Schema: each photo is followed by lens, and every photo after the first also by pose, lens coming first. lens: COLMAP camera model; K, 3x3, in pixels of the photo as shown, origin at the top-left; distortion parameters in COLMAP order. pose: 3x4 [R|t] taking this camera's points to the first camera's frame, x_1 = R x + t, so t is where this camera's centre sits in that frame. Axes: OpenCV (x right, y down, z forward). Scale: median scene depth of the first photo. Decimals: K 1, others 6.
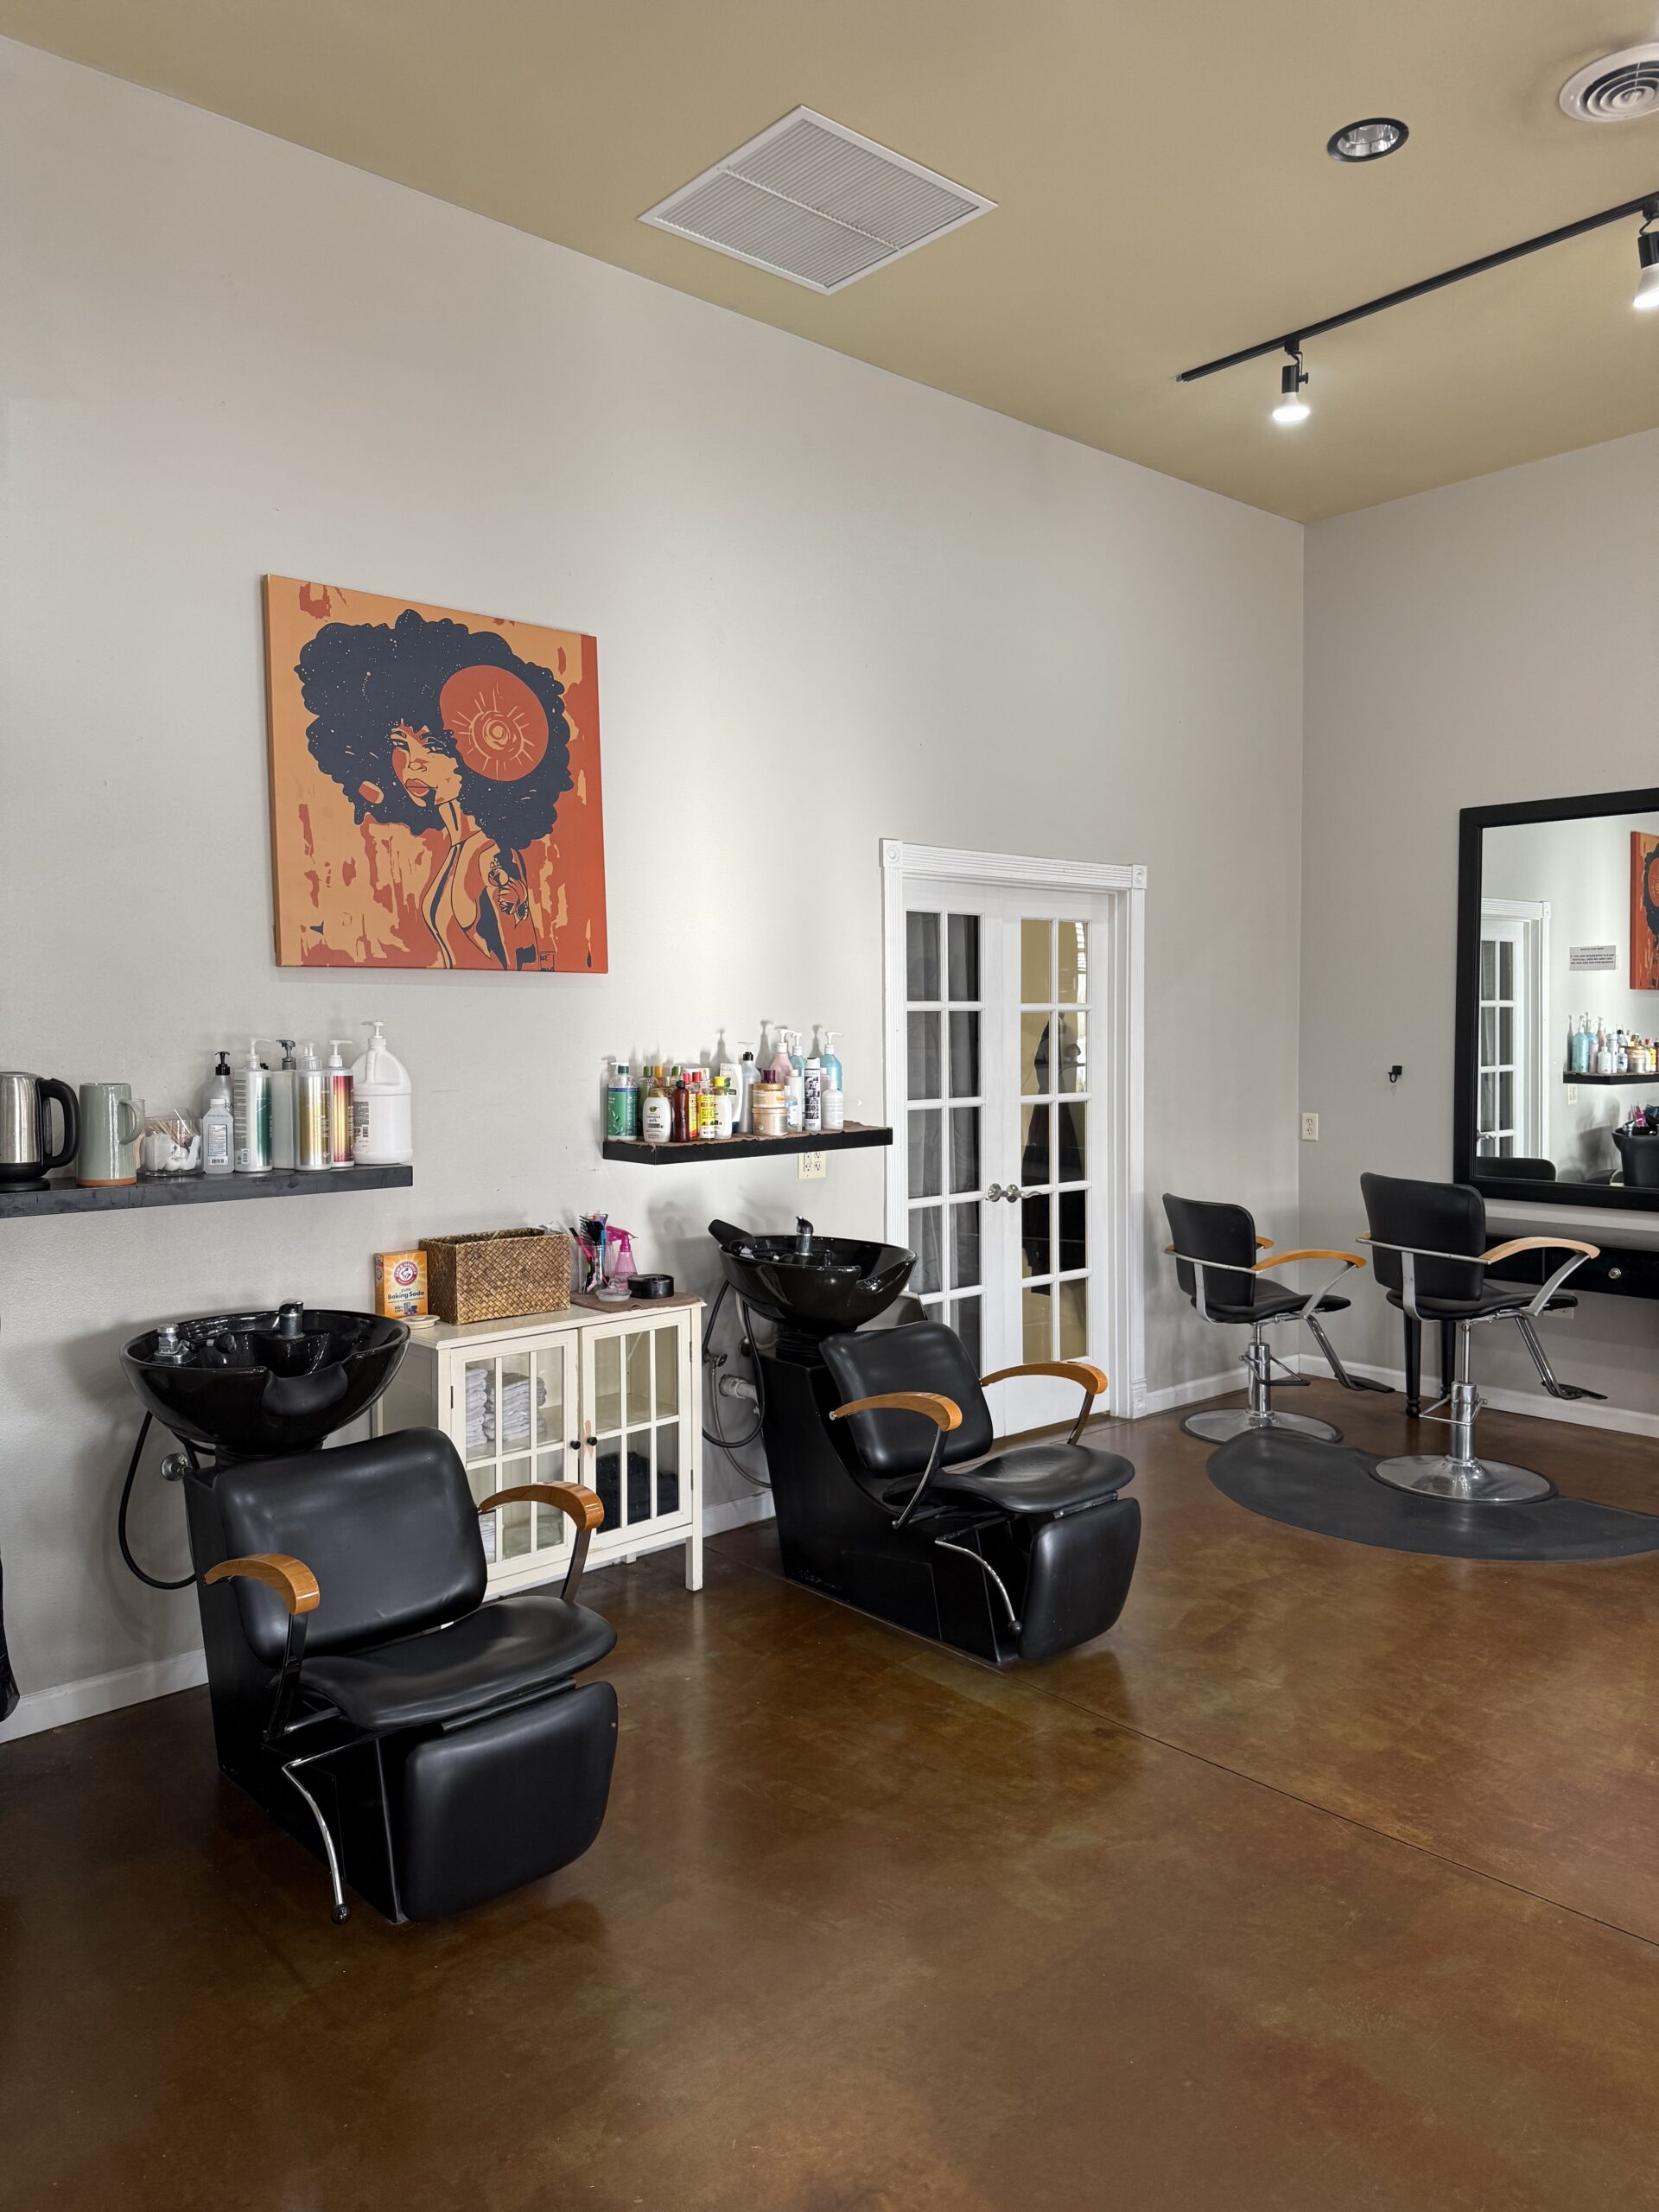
lens RADIAL K [[1540.3, 0, 836.4], [0, 1540.3, 1112.7], [0, 0, 1]] dist [0.078930, -0.117978]
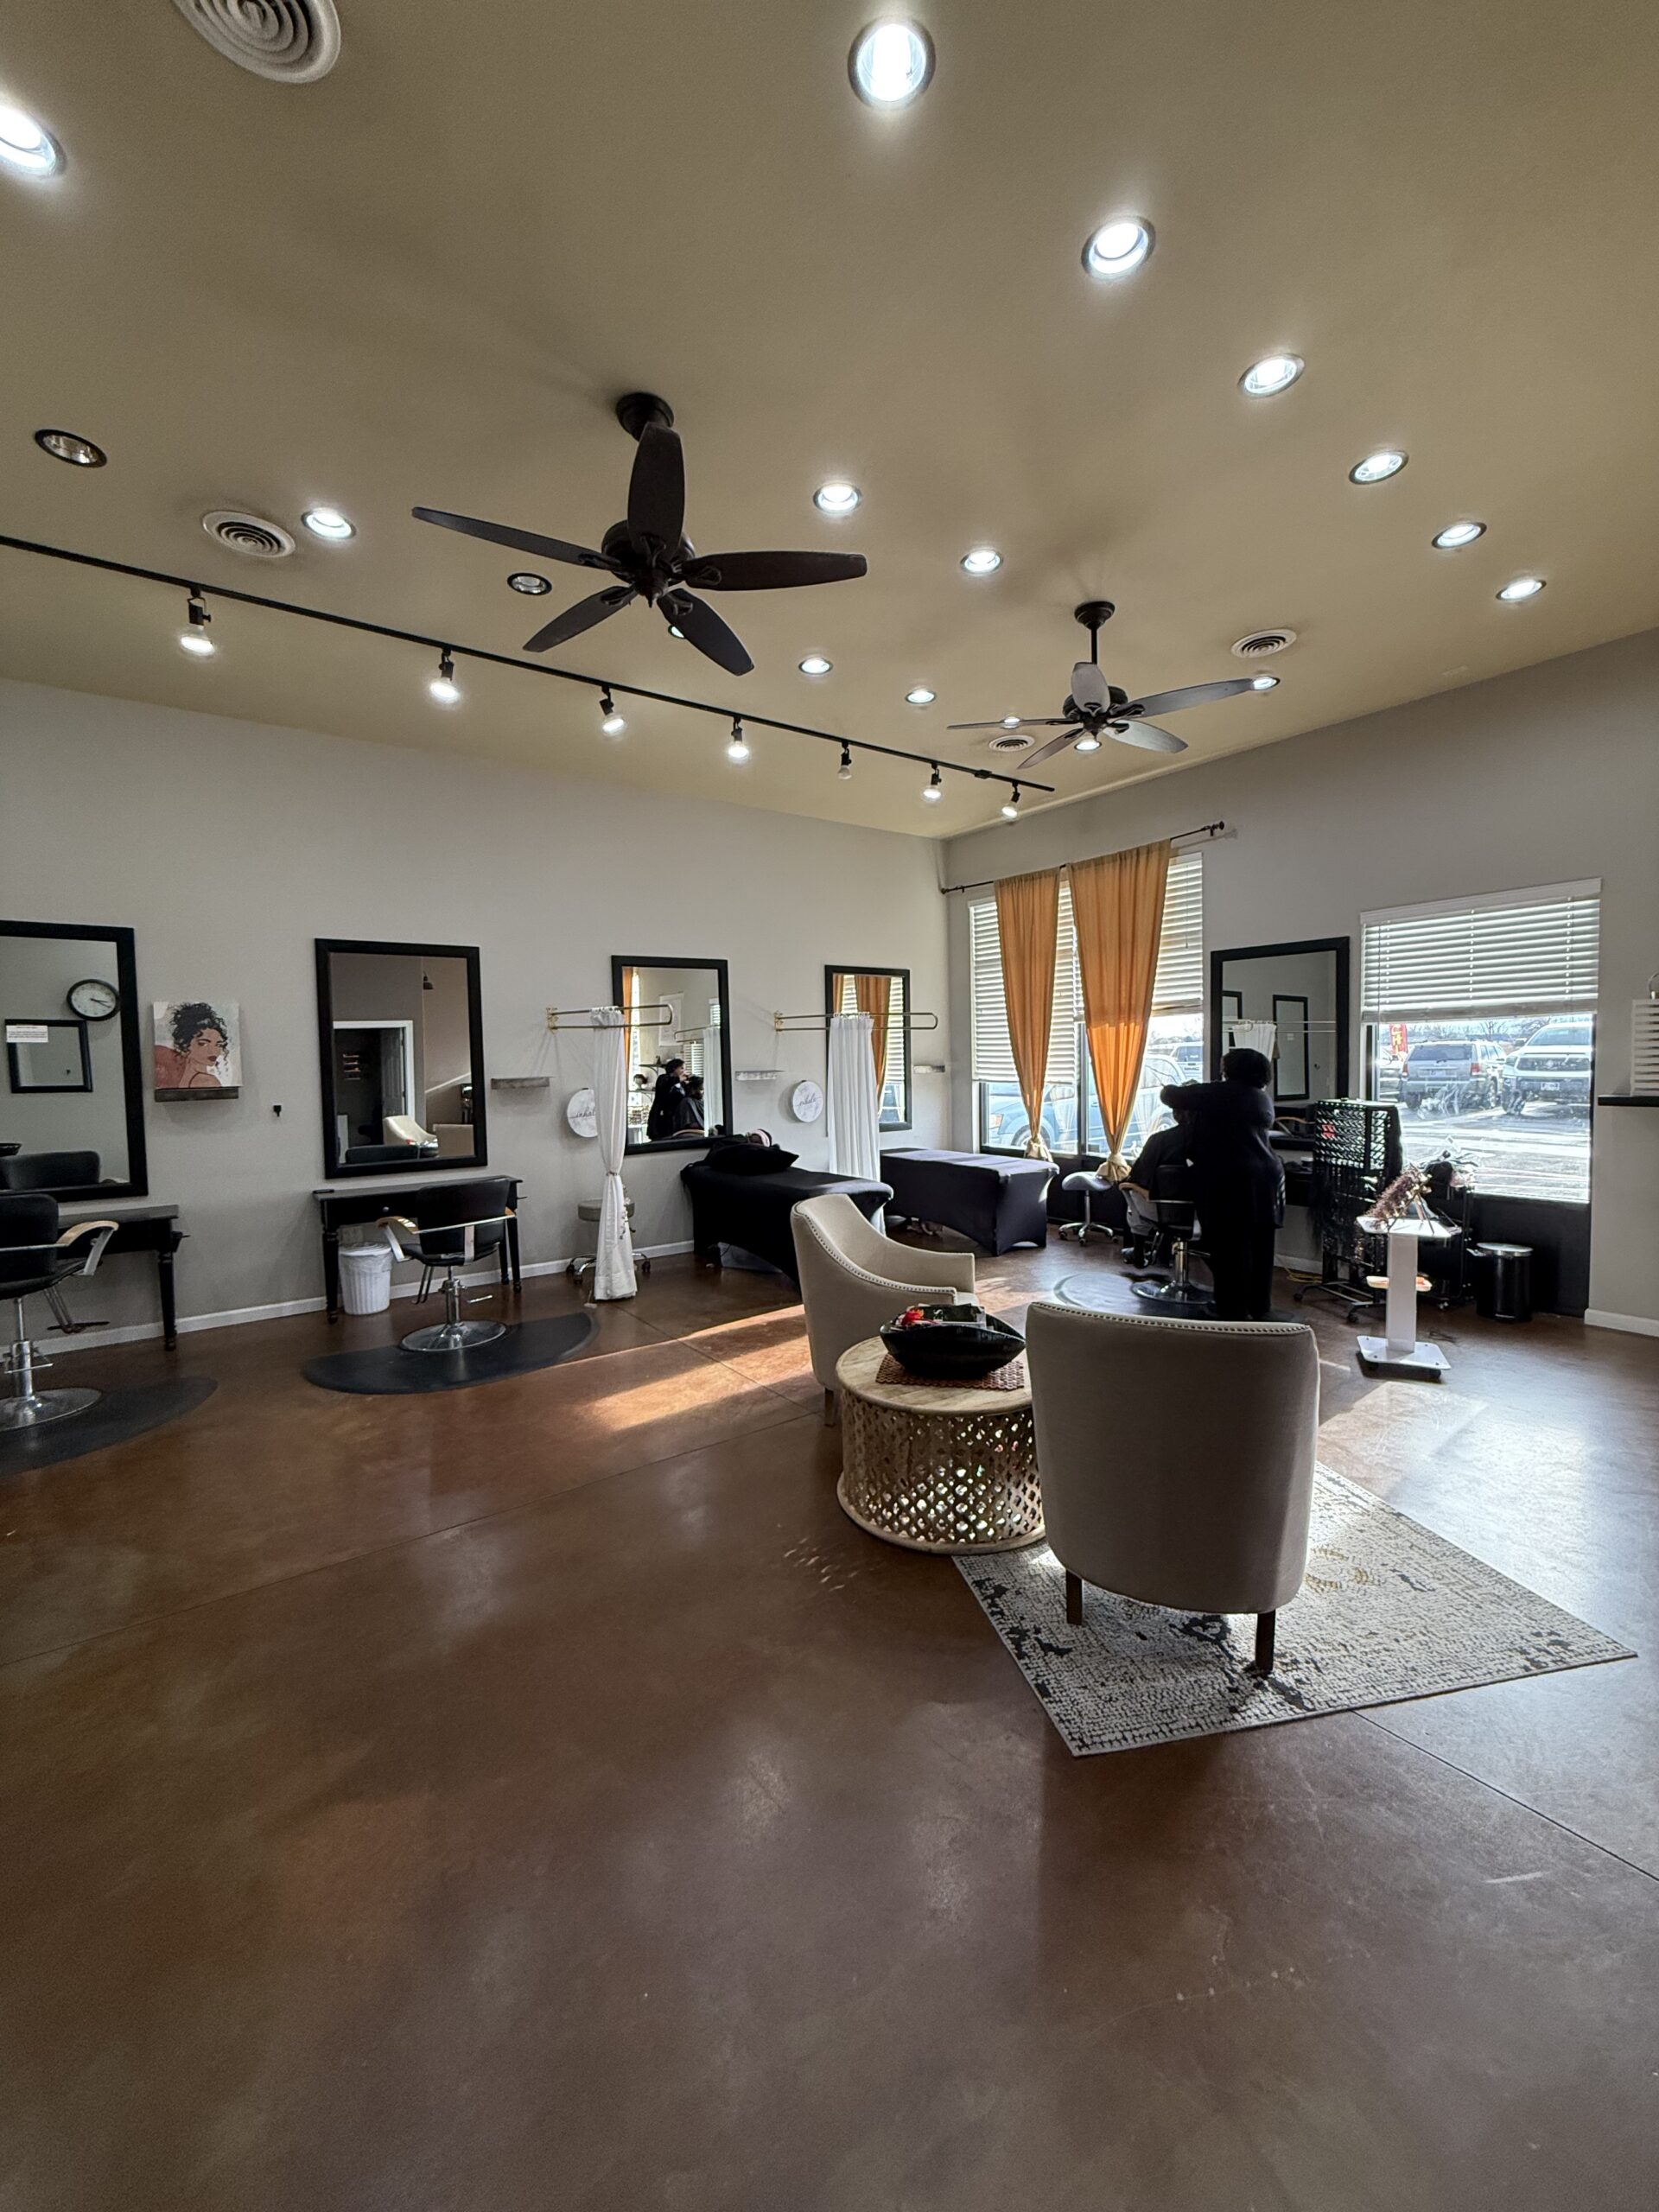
lens RADIAL K [[884.8, 0, 834.8], [0, 884.8, 1102.1], [0, 0, 1]] dist [-0.001939, -0.000525]
pose [[0.095604, -0.045317, 0.994387, -0.383291], [0.073946, 0.996526, 0.038305, -0.017090], [-0.992669, 0.069869, 0.098623, 0.261972]]
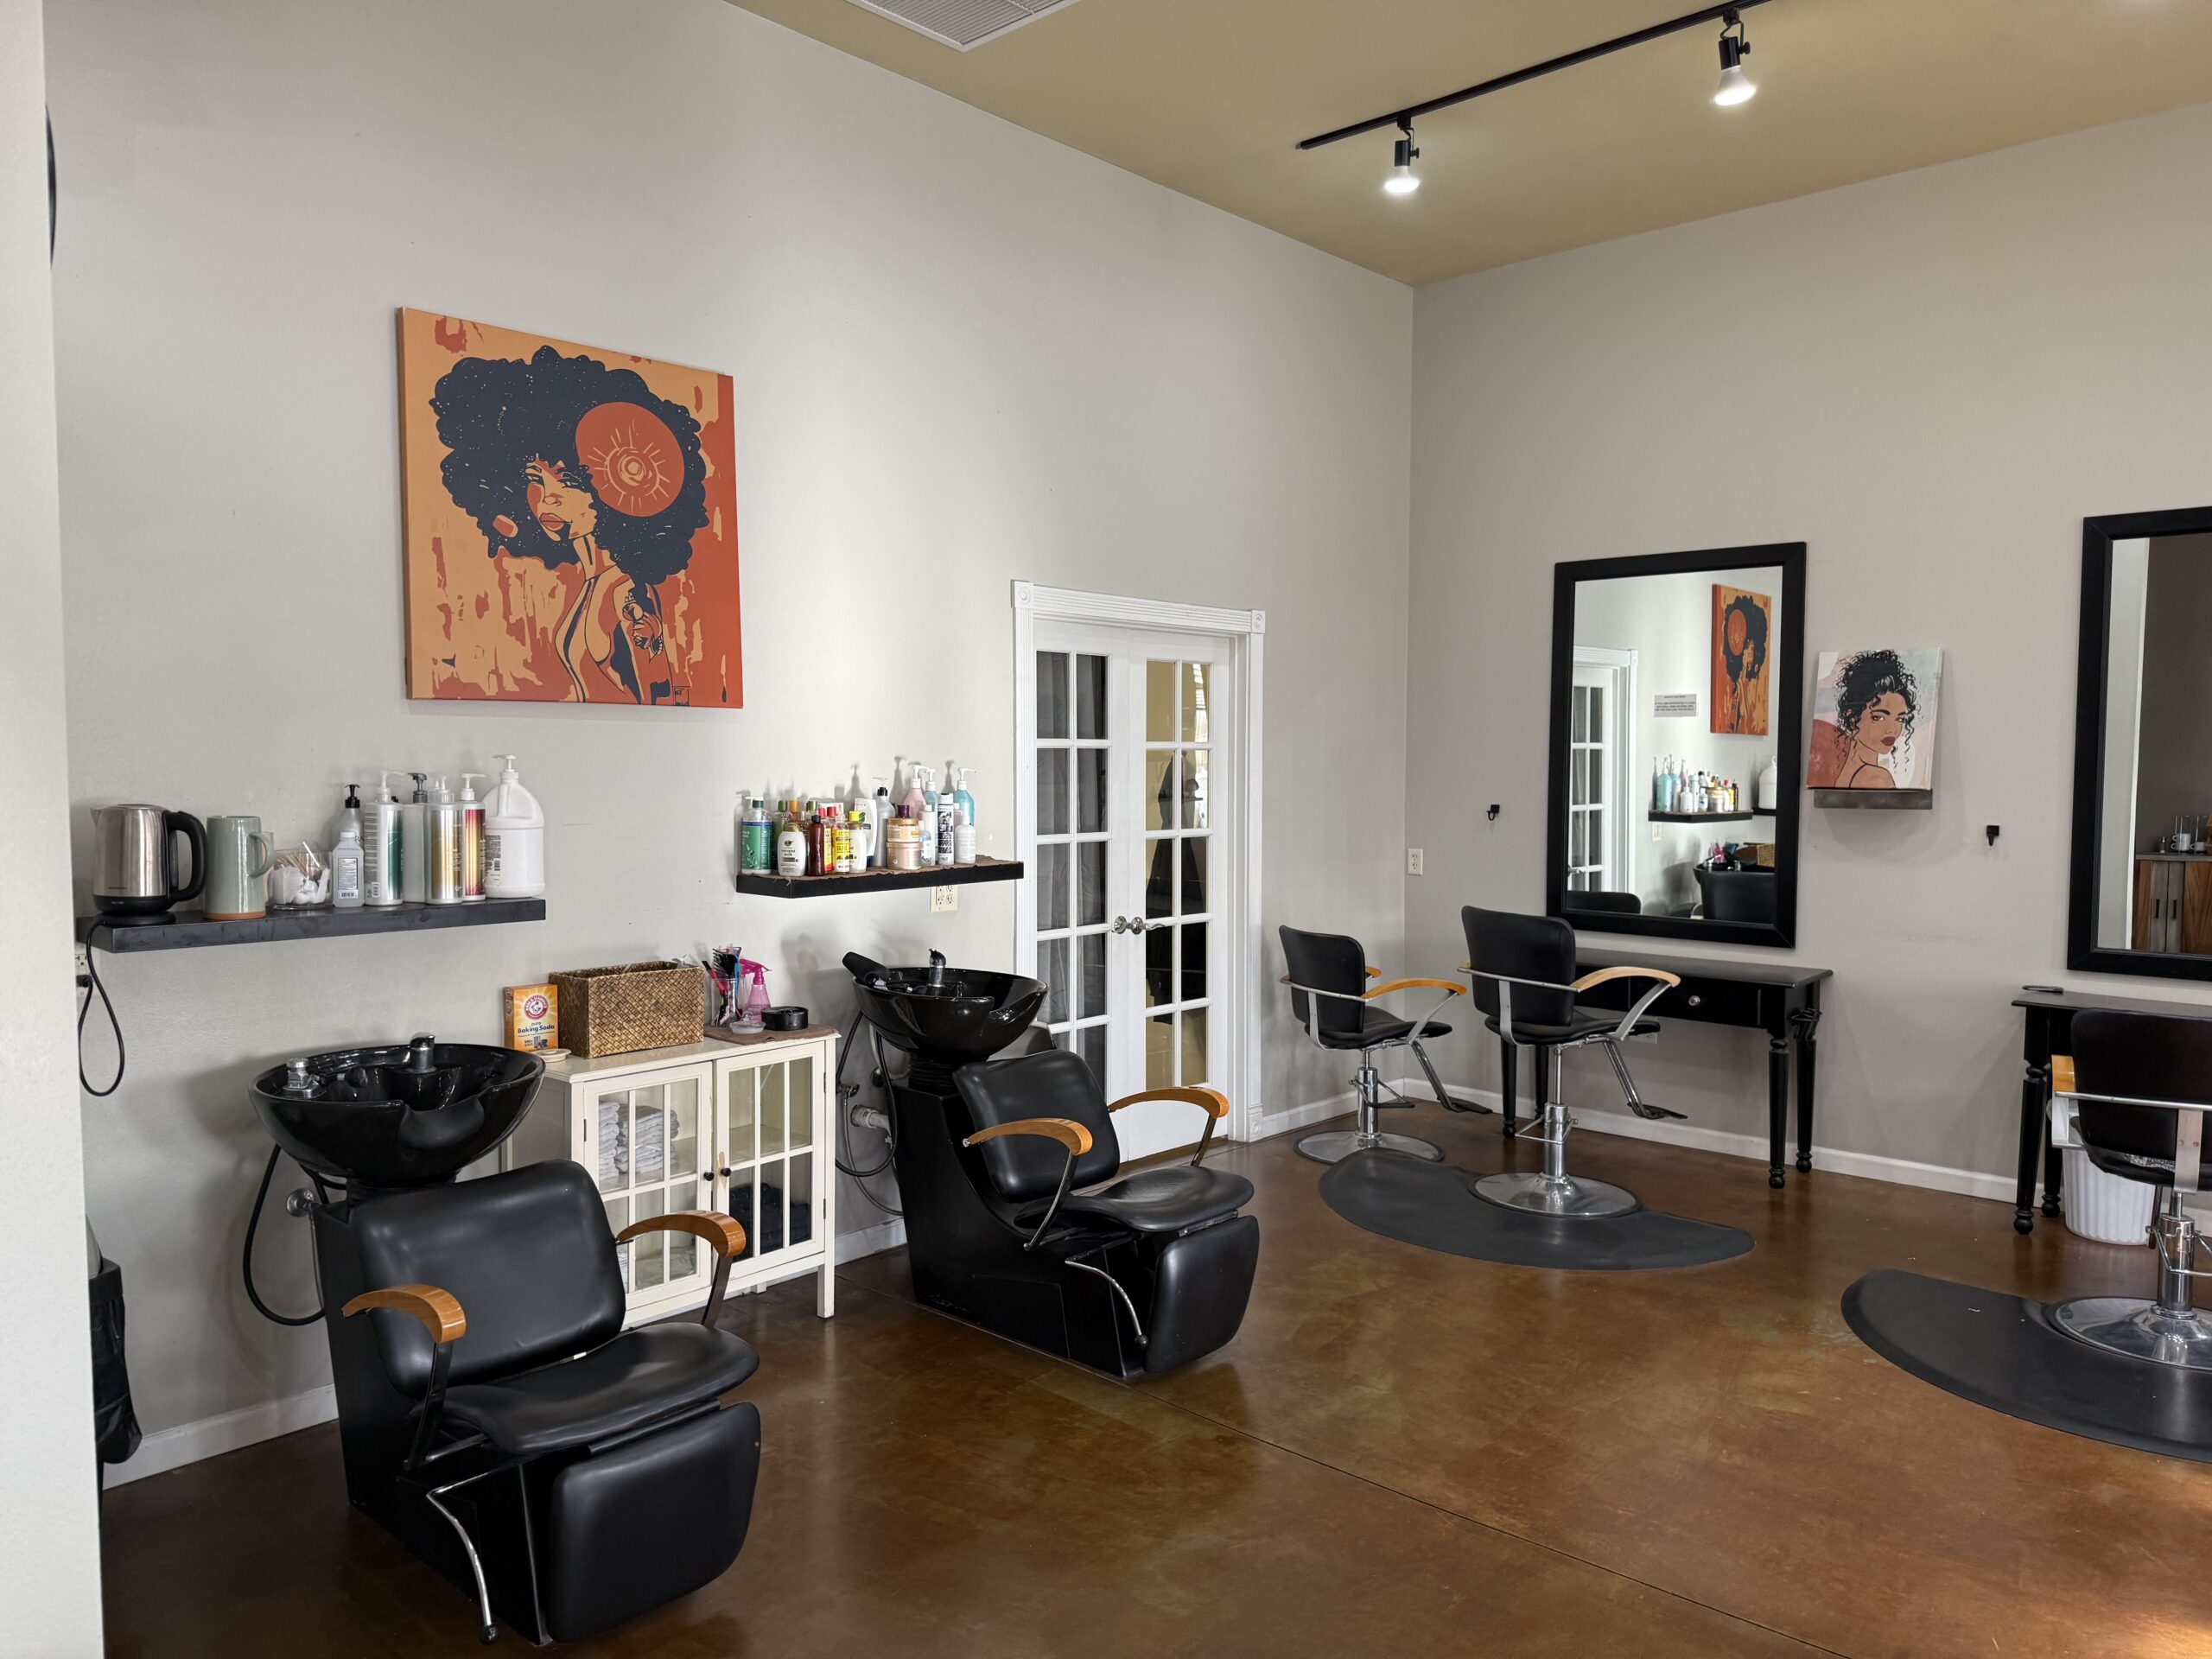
lens RADIAL K [[1540.3, 0, 1099.1], [0, 1540.3, 840.4], [0, 0, 1]] dist [0.078930, -0.117978]
pose [[0.995478, 0.005020, 0.094859, -0.012403], [-0.004810, 0.999985, -0.002444, -0.002957], [-0.094870, 0.001977, 0.995488, -0.032773]]
